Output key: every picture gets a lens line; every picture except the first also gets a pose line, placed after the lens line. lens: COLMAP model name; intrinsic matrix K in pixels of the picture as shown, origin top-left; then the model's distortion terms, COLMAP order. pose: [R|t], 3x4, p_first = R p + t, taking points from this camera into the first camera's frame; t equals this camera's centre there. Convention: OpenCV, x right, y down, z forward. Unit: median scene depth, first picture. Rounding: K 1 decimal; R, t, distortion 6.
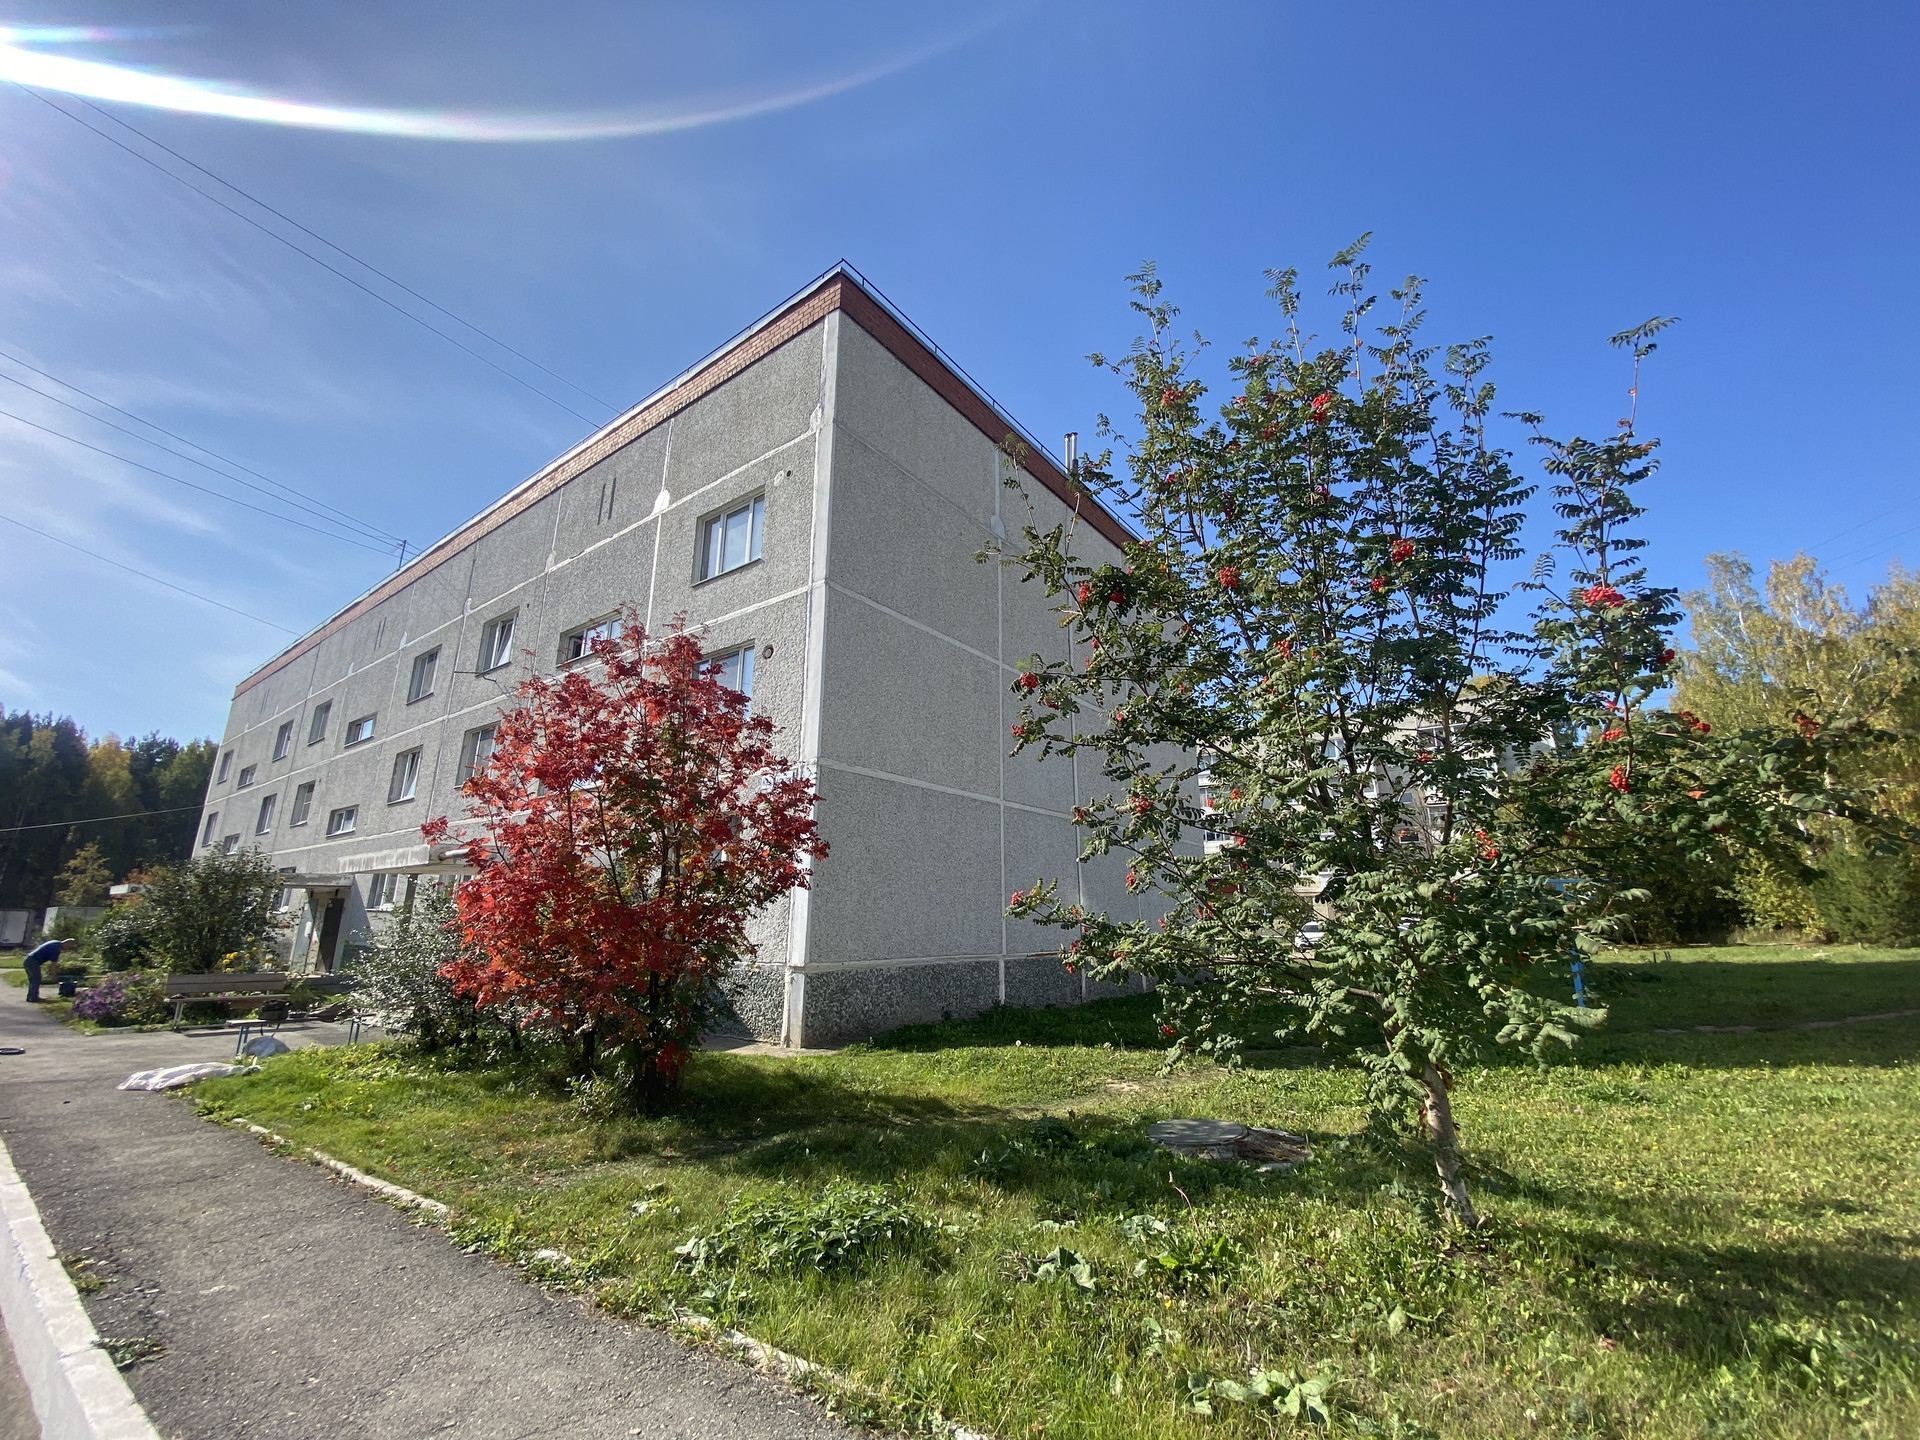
lens RADIAL K [[781.0, 0, 960.0], [0, 781.0, 720.0], [0, 0, 1]] dist [0.060882, -0.042826]
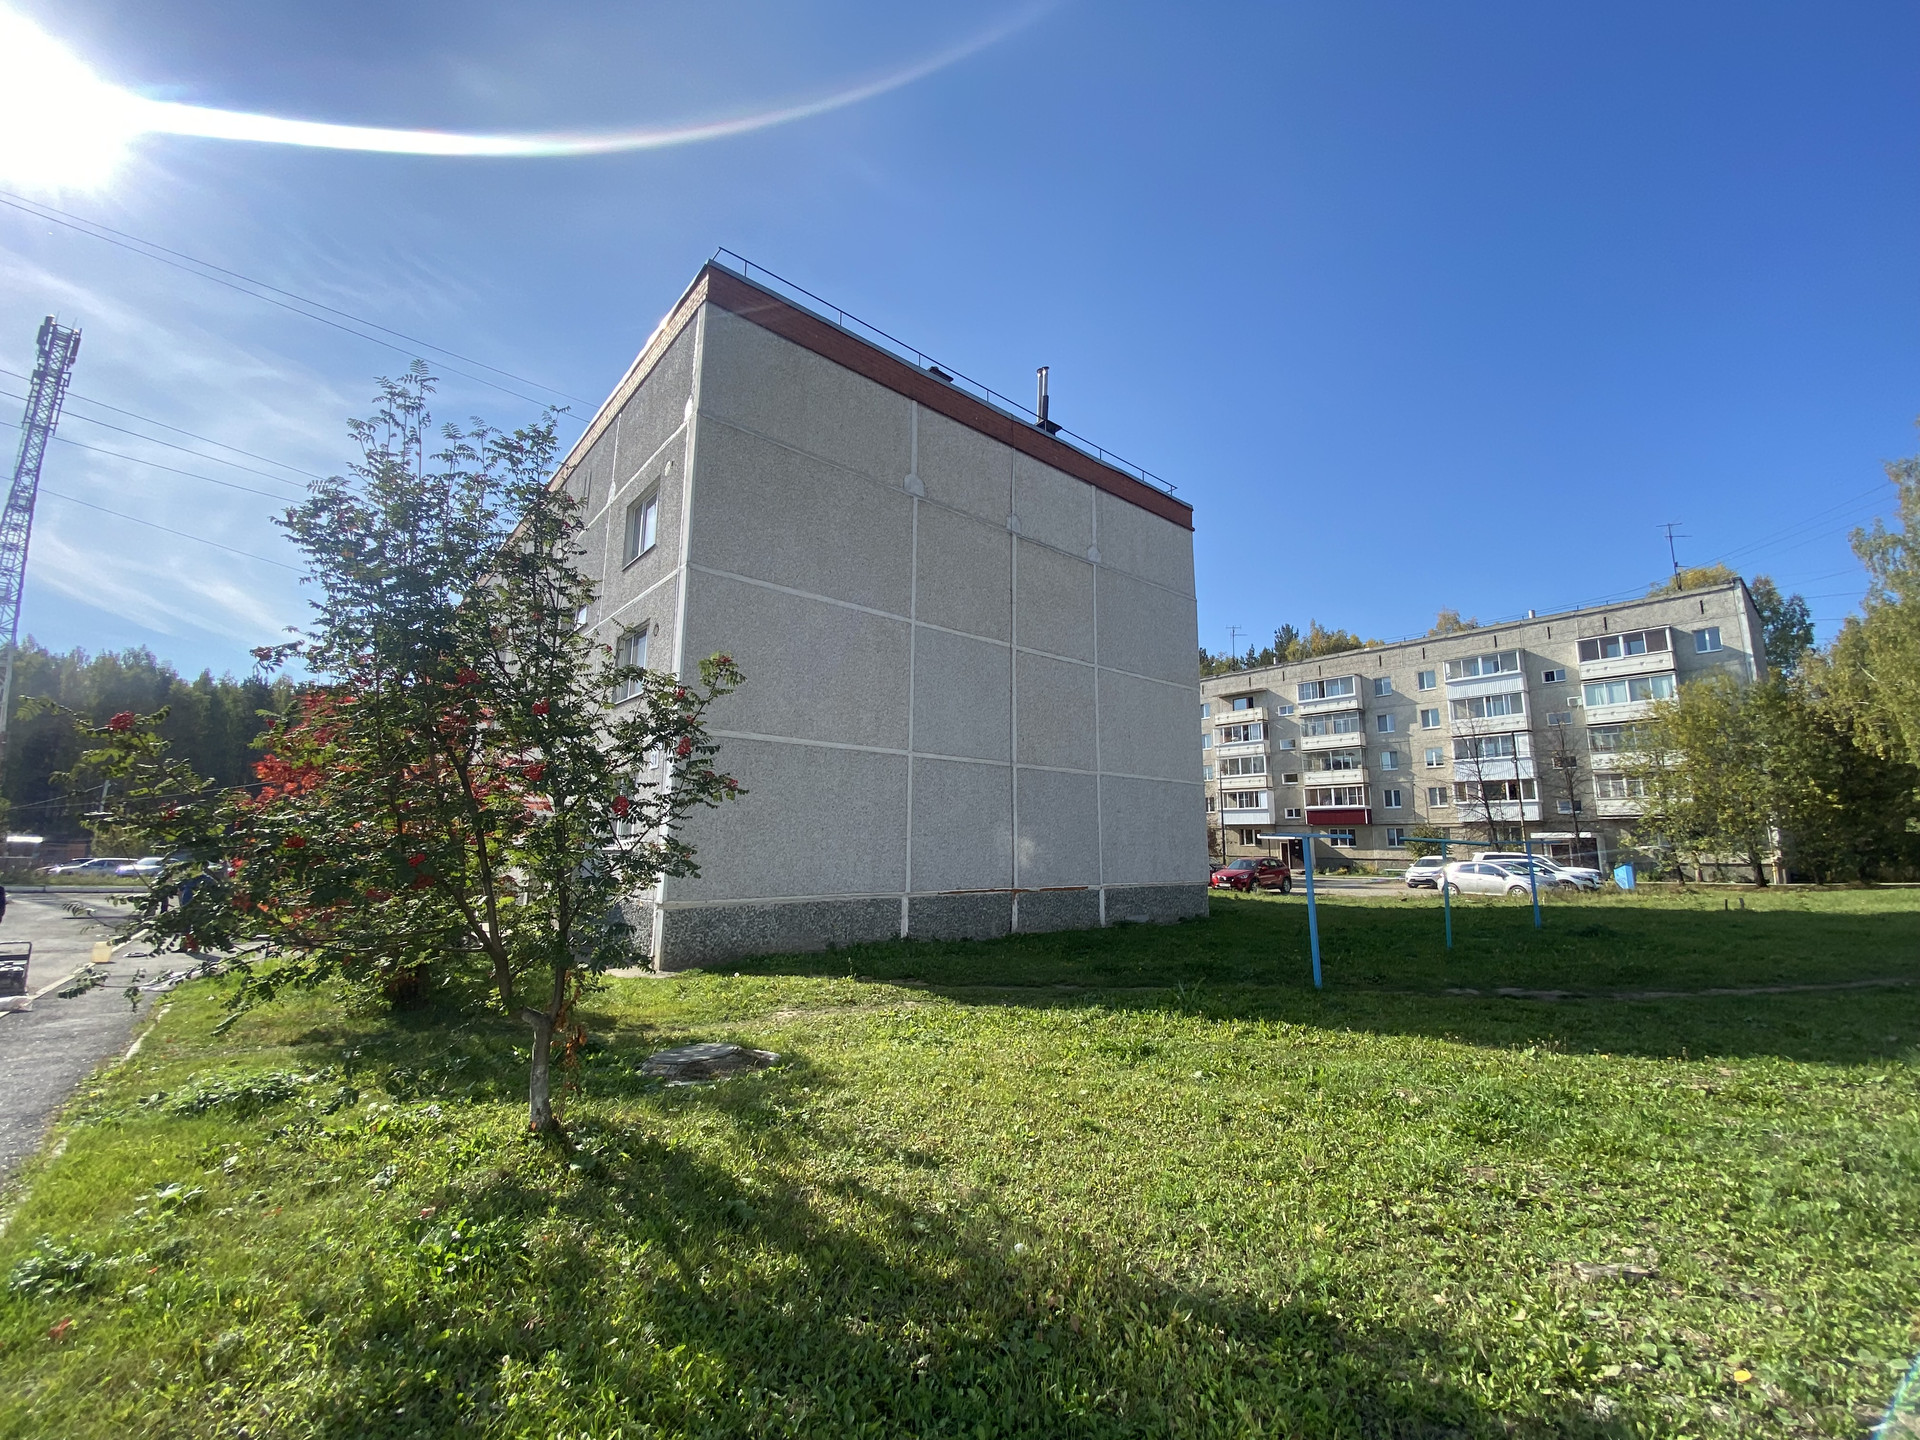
lens RADIAL K [[781.0, 0, 960.0], [0, 781.0, 720.0], [0, 0, 1]] dist [0.060882, -0.042826]
pose [[0.977465, -0.029448, -0.209036, 0.520672], [0.047991, 0.995293, 0.084196, -0.040532], [0.205572, -0.092331, 0.974277, -0.034499]]
